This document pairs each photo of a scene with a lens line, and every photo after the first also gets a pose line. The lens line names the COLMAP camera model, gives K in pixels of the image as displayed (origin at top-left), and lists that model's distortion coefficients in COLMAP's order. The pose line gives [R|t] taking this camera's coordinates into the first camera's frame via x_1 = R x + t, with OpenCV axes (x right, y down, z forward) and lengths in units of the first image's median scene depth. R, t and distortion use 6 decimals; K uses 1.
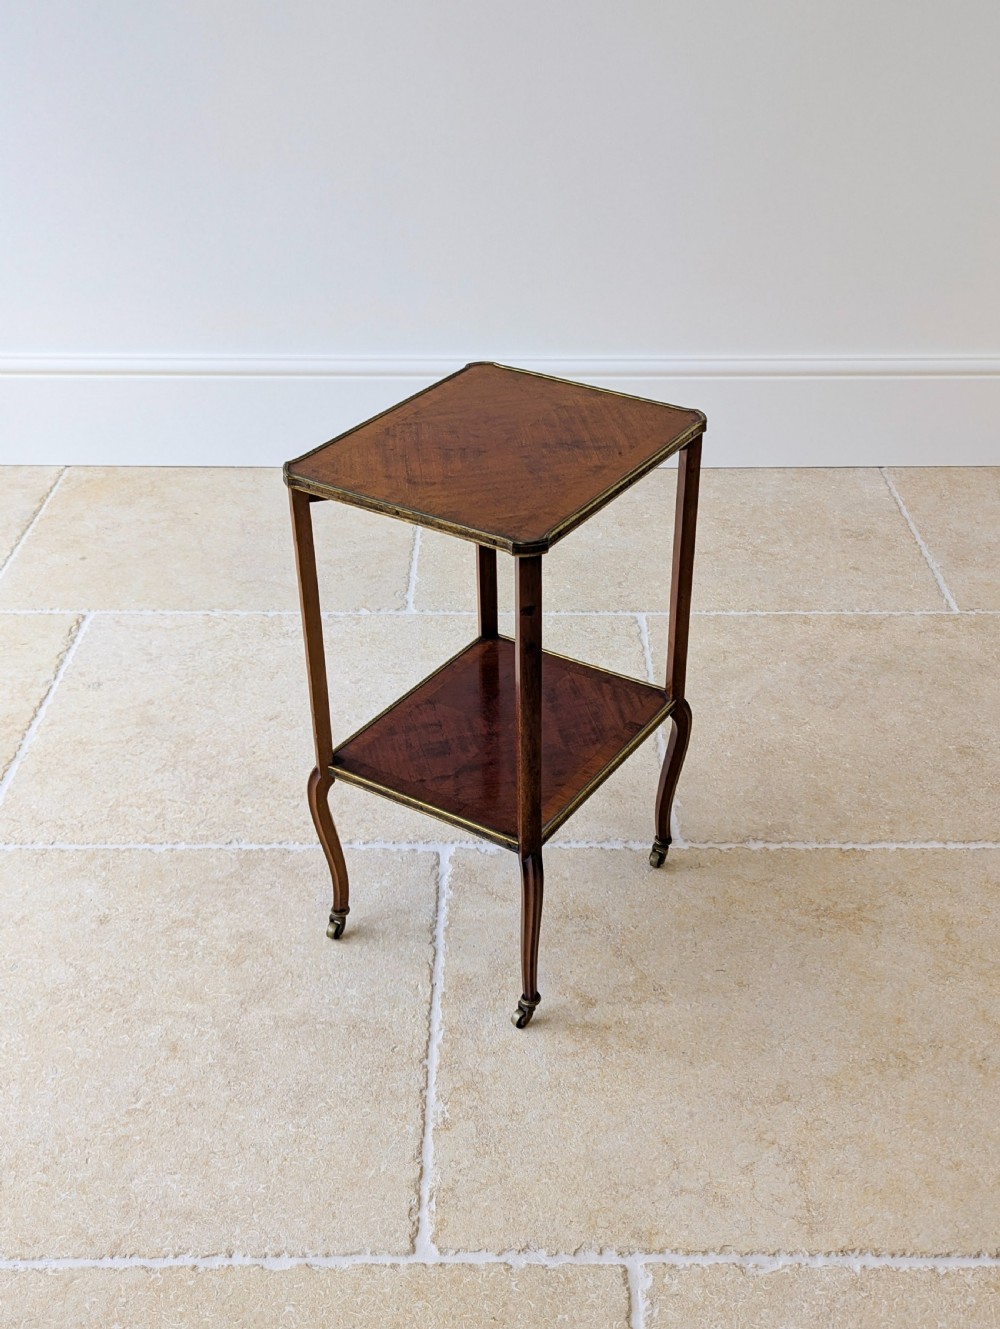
lens RADIAL K [[1461.5, 0, 507.0], [0, 1461.5, 661.6], [0, 0, 1]] dist [0.033456, 0.016942]
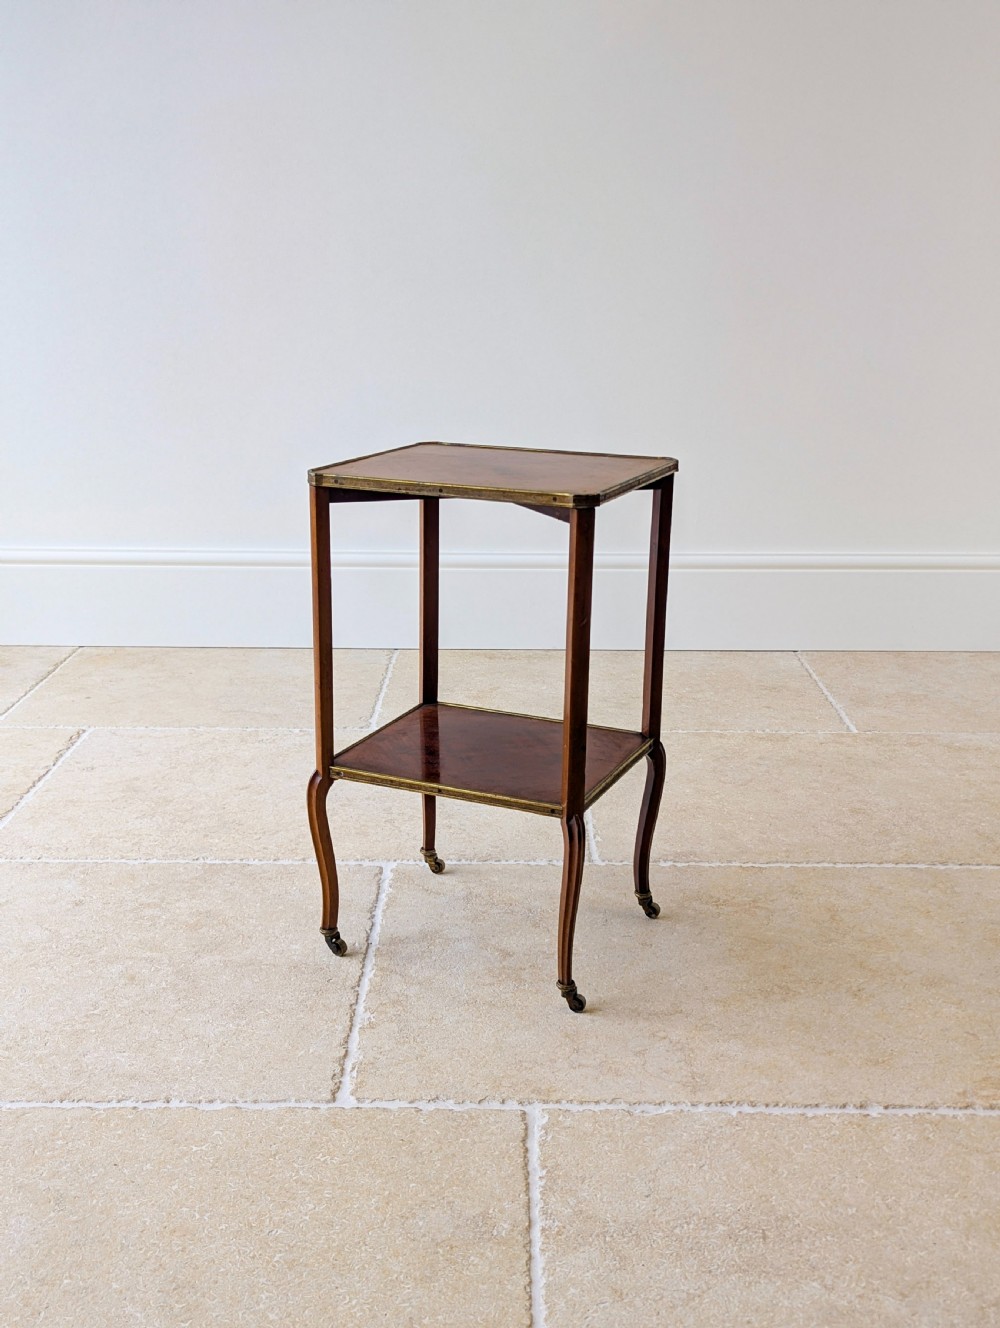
lens RADIAL K [[1421.3, 0, 494.8], [0, 1421.3, 668.1], [0, 0, 1]] dist [0.033242, 0.013609]
pose [[0.999939, 0.007450, -0.008139, 0.052380], [-0.009406, 0.961176, -0.275774, 0.314696], [0.005769, 0.275834, 0.961188, -0.098767]]
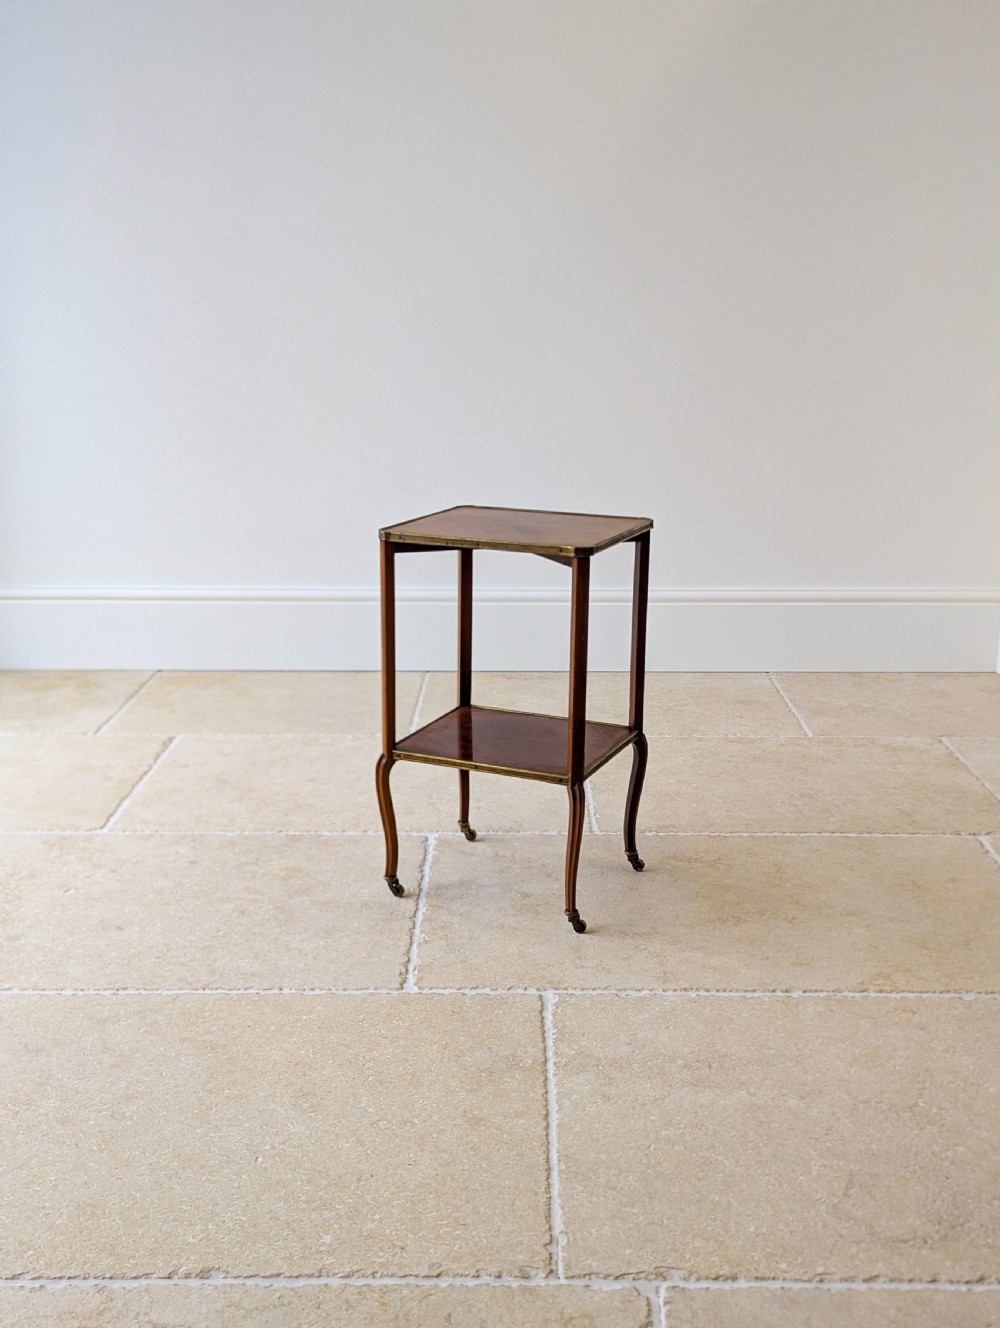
lens RADIAL K [[1431.6, 0, 503.2], [0, 1431.6, 659.2], [0, 0, 1]] dist [0.072685, -0.134832]
pose [[0.999953, 0.003872, -0.008837, 0.043139], [-0.006395, 0.951797, -0.306661, 0.436314], [0.007224, 0.306703, 0.951778, -0.421673]]
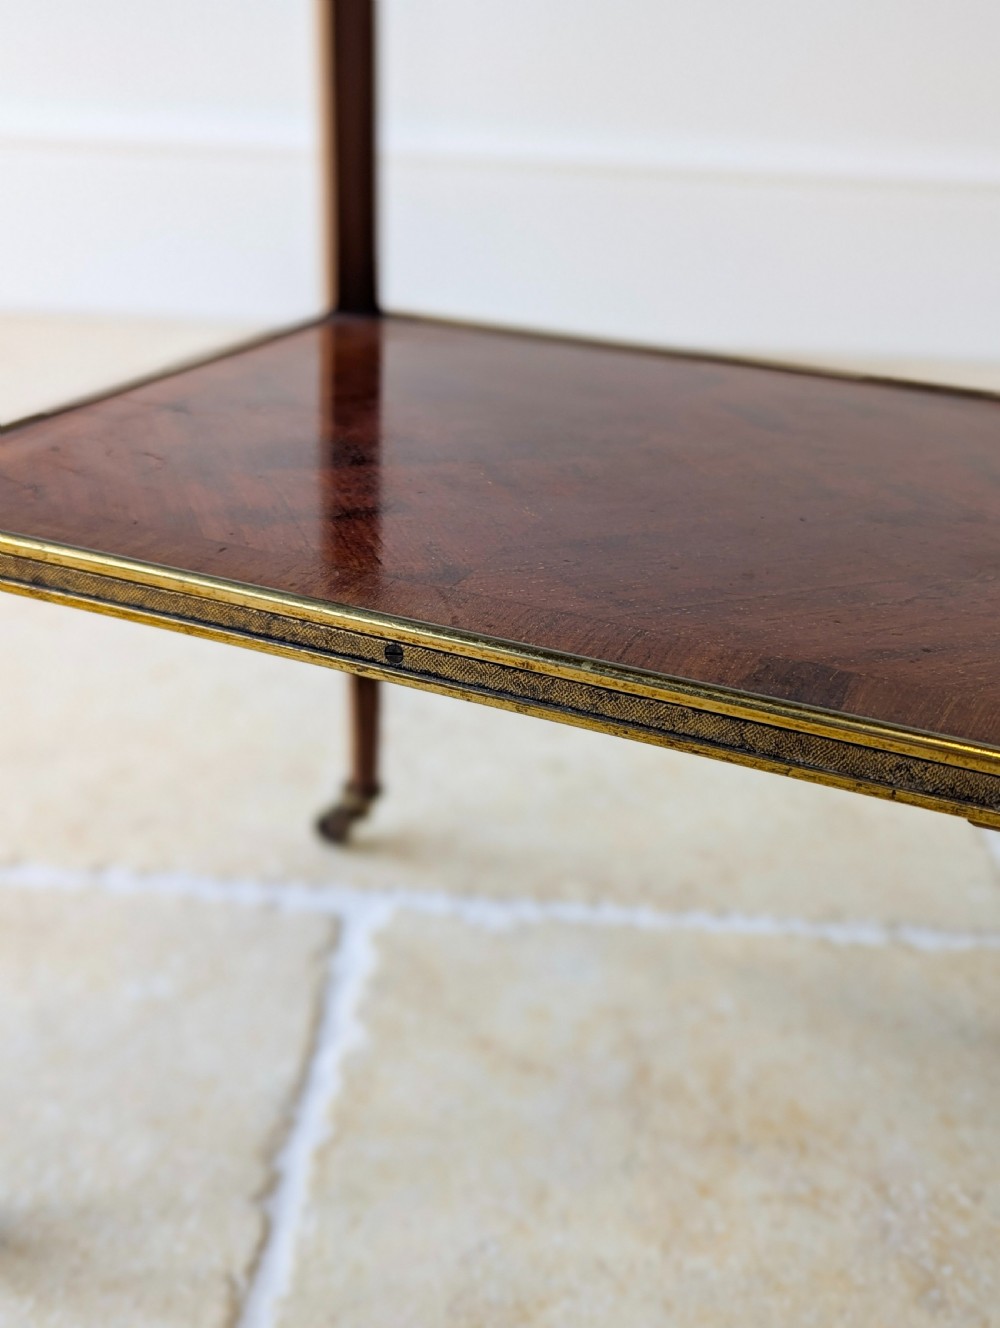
lens RADIAL K [[1485.2, 0, 500.0], [0, 1485.2, 664.0], [0, 0, 1]] dist [0.137506, -0.405479]
pose [[0.997194, 0.064393, -0.038177, -0.000742], [-0.068816, 0.989265, -0.128915, 0.126965], [0.029466, 0.131180, 0.990921, 0.715986]]
